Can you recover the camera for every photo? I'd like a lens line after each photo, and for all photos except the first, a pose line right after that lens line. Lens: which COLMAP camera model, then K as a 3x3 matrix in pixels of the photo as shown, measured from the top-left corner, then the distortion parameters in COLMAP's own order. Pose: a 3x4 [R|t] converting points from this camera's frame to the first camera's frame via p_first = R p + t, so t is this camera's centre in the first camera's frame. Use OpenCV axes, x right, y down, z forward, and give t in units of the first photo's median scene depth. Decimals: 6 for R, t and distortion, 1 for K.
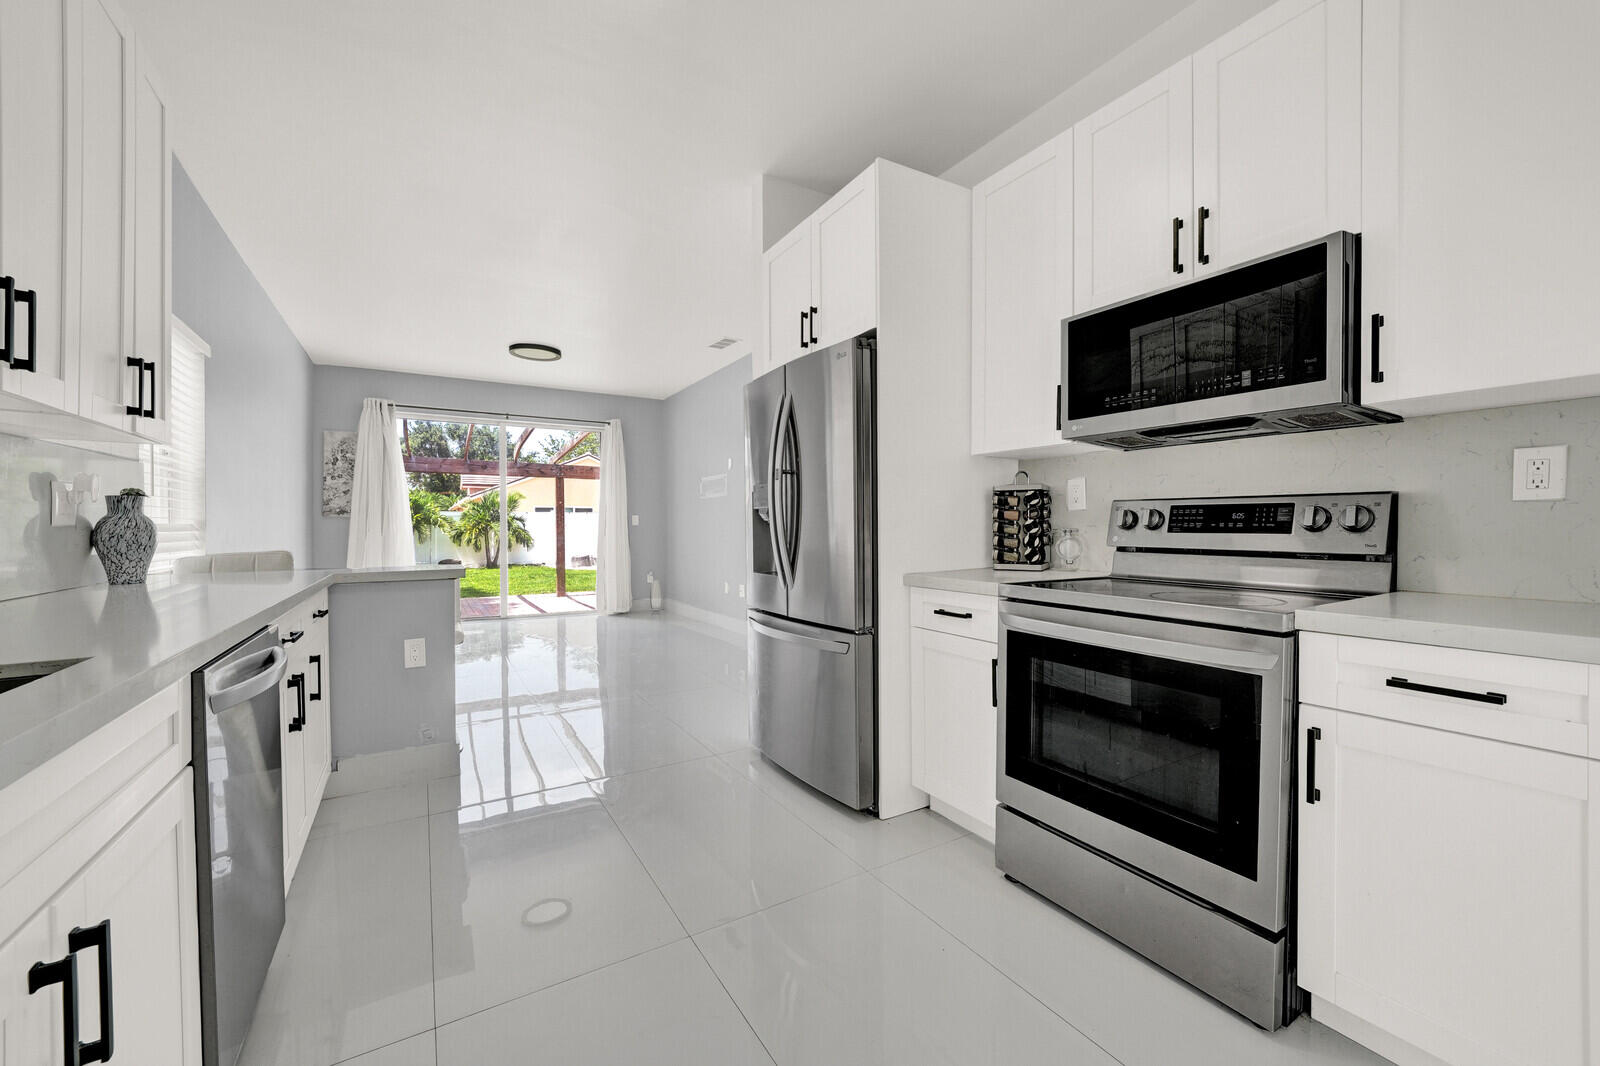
lens RADIAL K [[630.5, 0, 805.1], [0, 630.5, 535.8], [0, 0, 1]] dist [-0.011512, 0.001104]
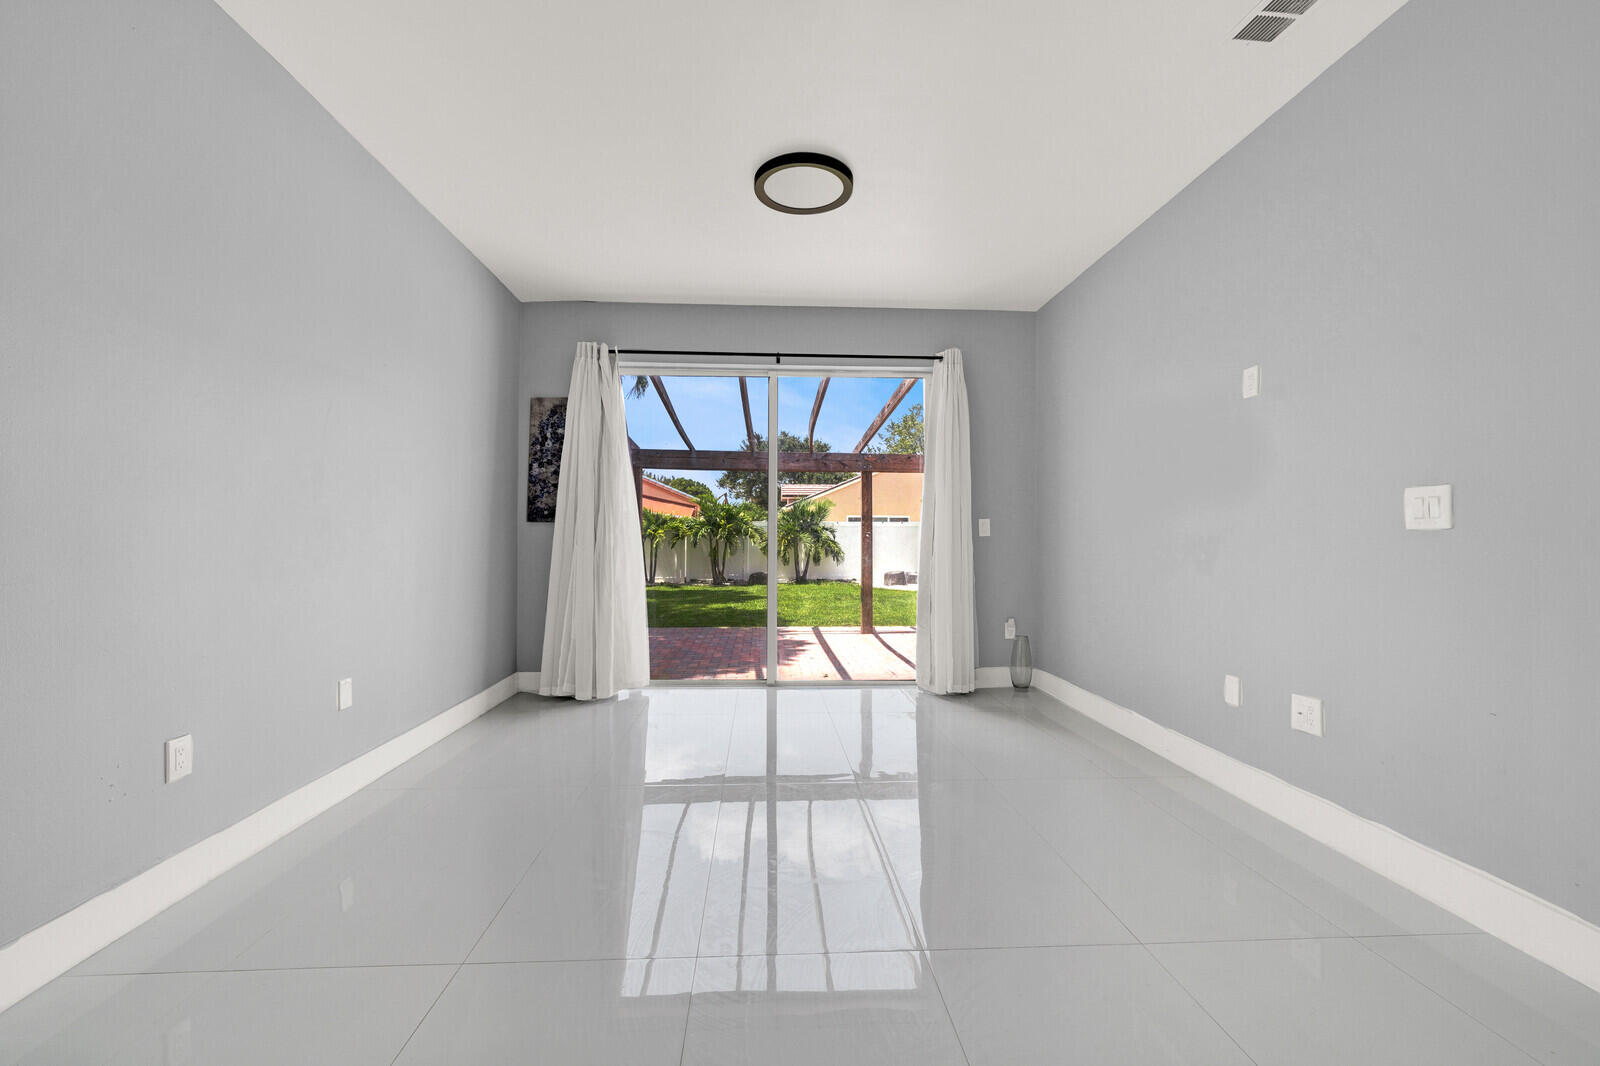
lens RADIAL K [[663.8, 0, 795.2], [0, 663.8, 527.2], [0, 0, 1]] dist [0.002419, 0.000263]
pose [[0.881242, -0.001548, -0.472662, -0.187744], [-0.013400, 0.999511, -0.028257, -0.009731], [0.472475, 0.031235, 0.880791, 0.542322]]
